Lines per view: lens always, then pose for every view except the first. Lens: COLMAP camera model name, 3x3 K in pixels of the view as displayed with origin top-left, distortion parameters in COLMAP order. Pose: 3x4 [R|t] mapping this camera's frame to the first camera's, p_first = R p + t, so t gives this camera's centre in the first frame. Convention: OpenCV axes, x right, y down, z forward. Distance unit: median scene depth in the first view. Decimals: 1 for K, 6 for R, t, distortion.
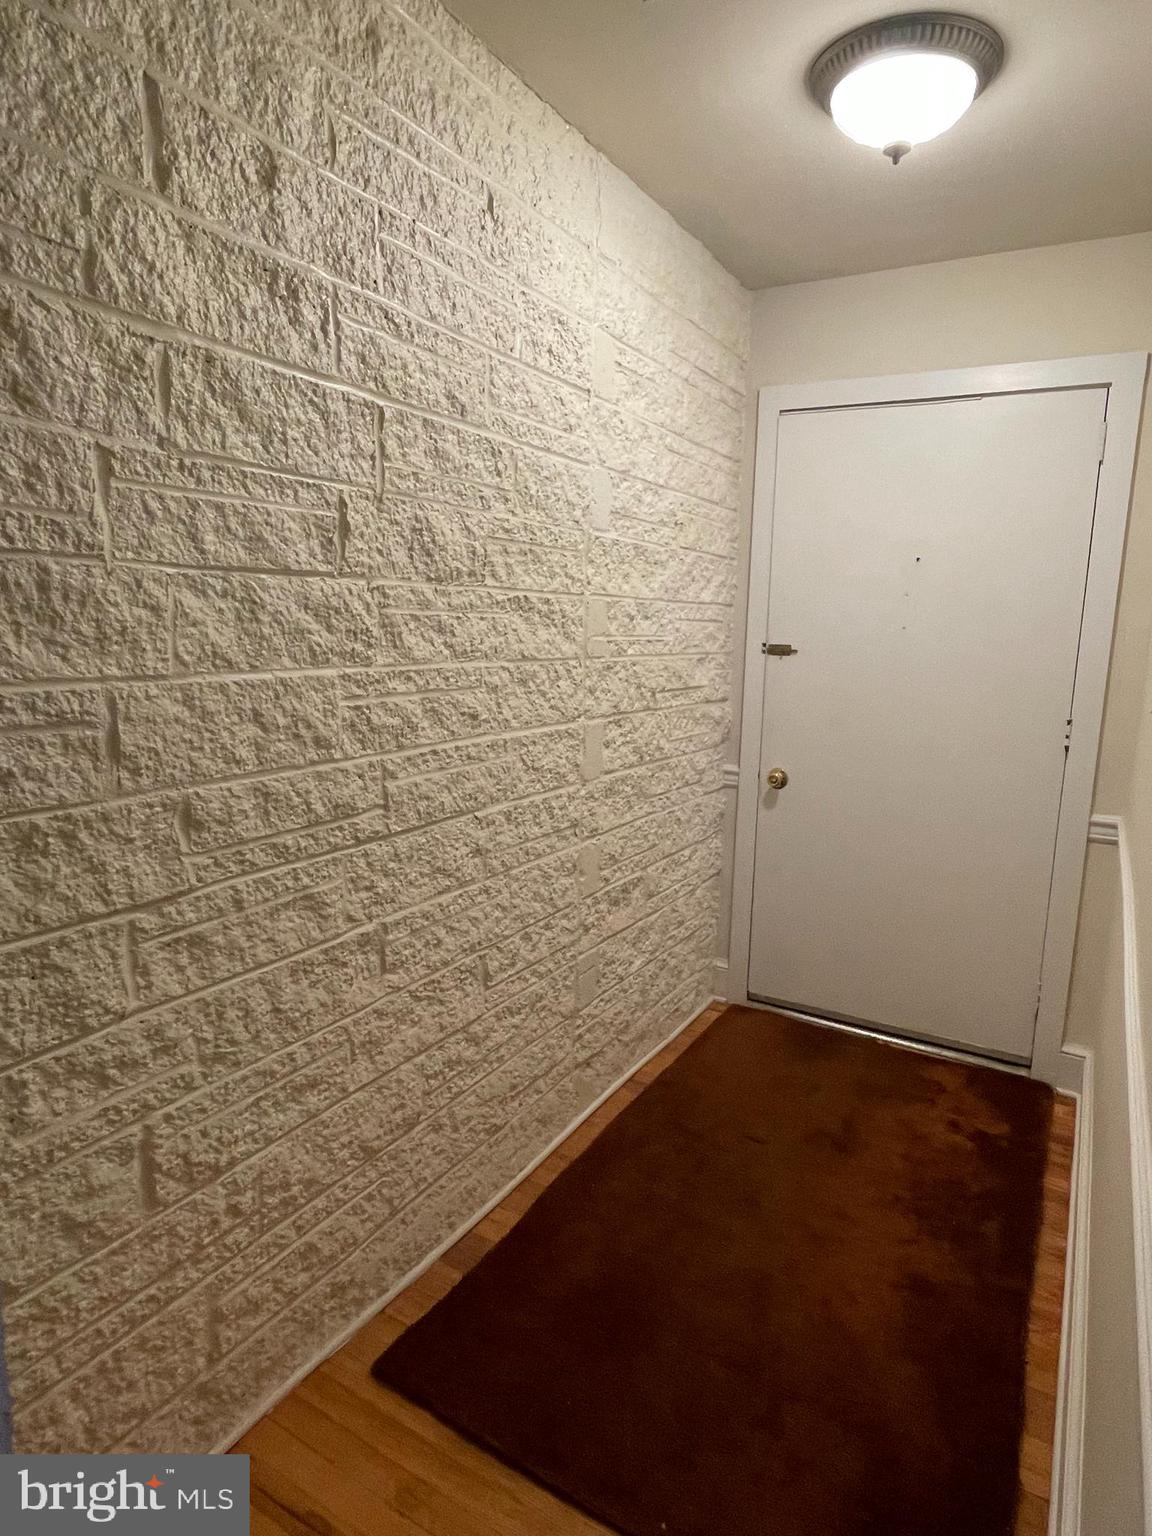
lens RADIAL K [[899.1, 0, 576.0], [0, 899.1, 768.0], [0, 0, 1]] dist [-0.006176, 0.001601]
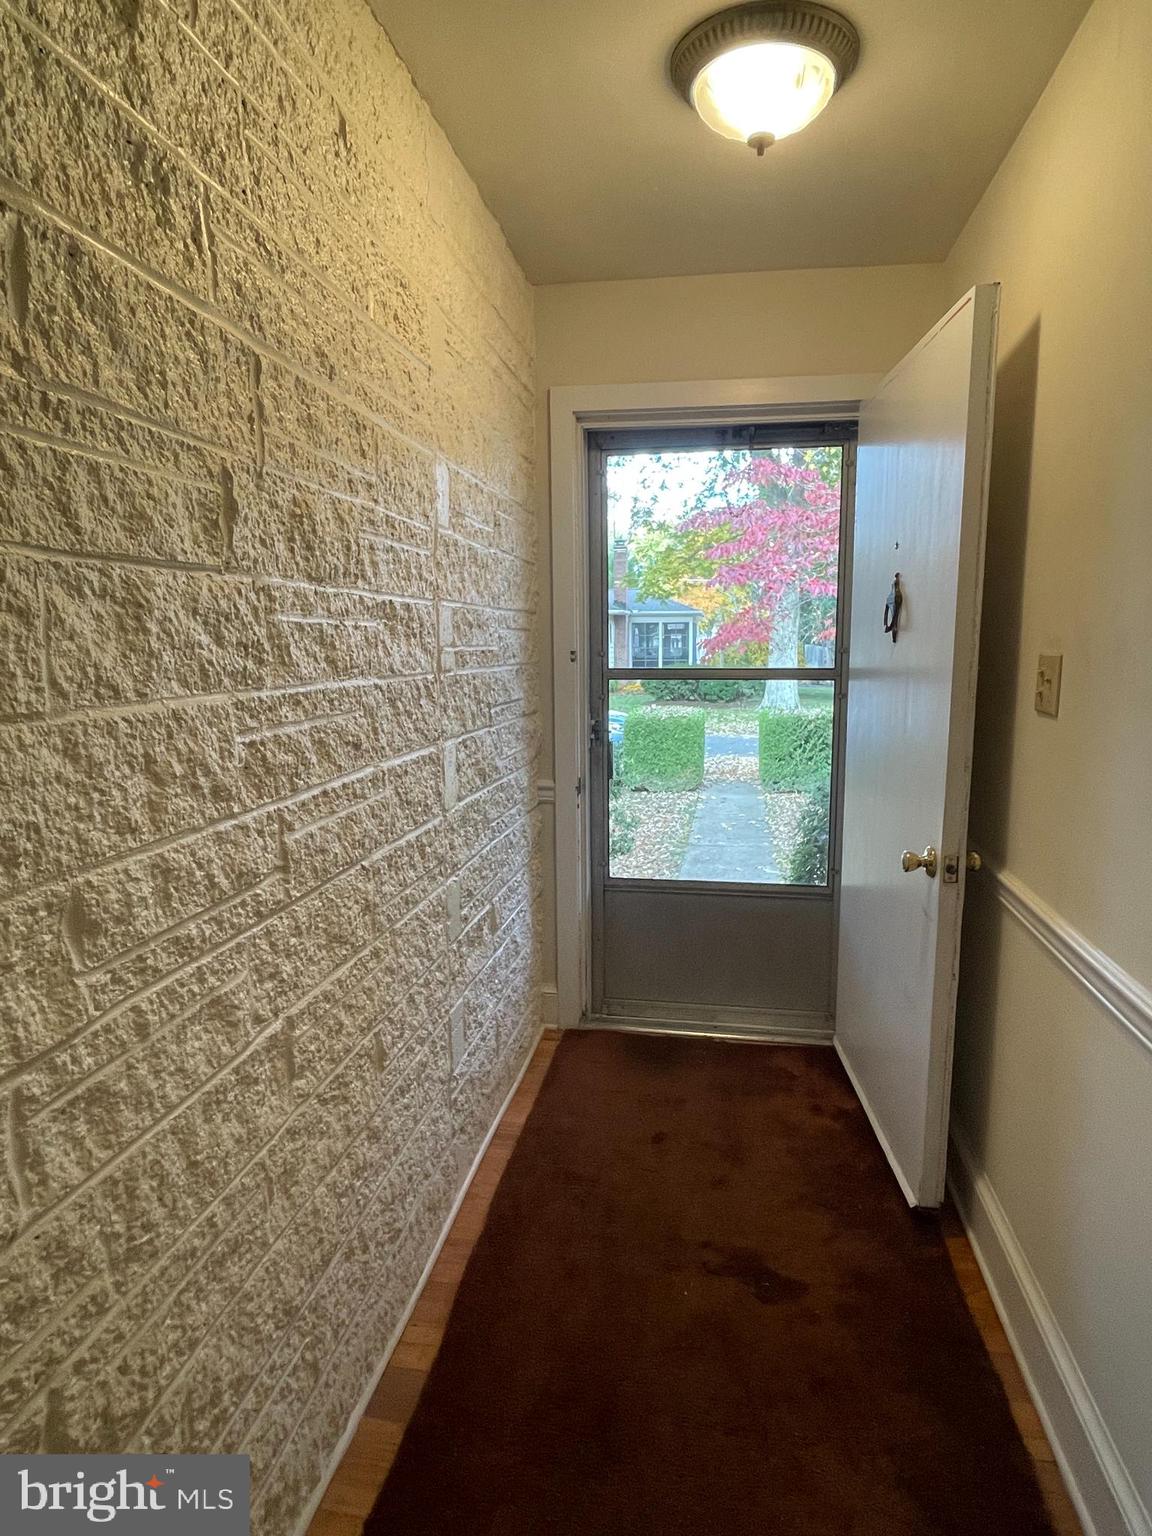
lens RADIAL K [[899.1, 0, 576.0], [0, 899.1, 768.0], [0, 0, 1]] dist [-0.006176, 0.001601]
pose [[0.931907, -0.083485, 0.352959, -0.279429], [0.090585, 0.995882, -0.003614, -0.020350], [-0.351203, 0.035341, 0.935632, 0.202380]]
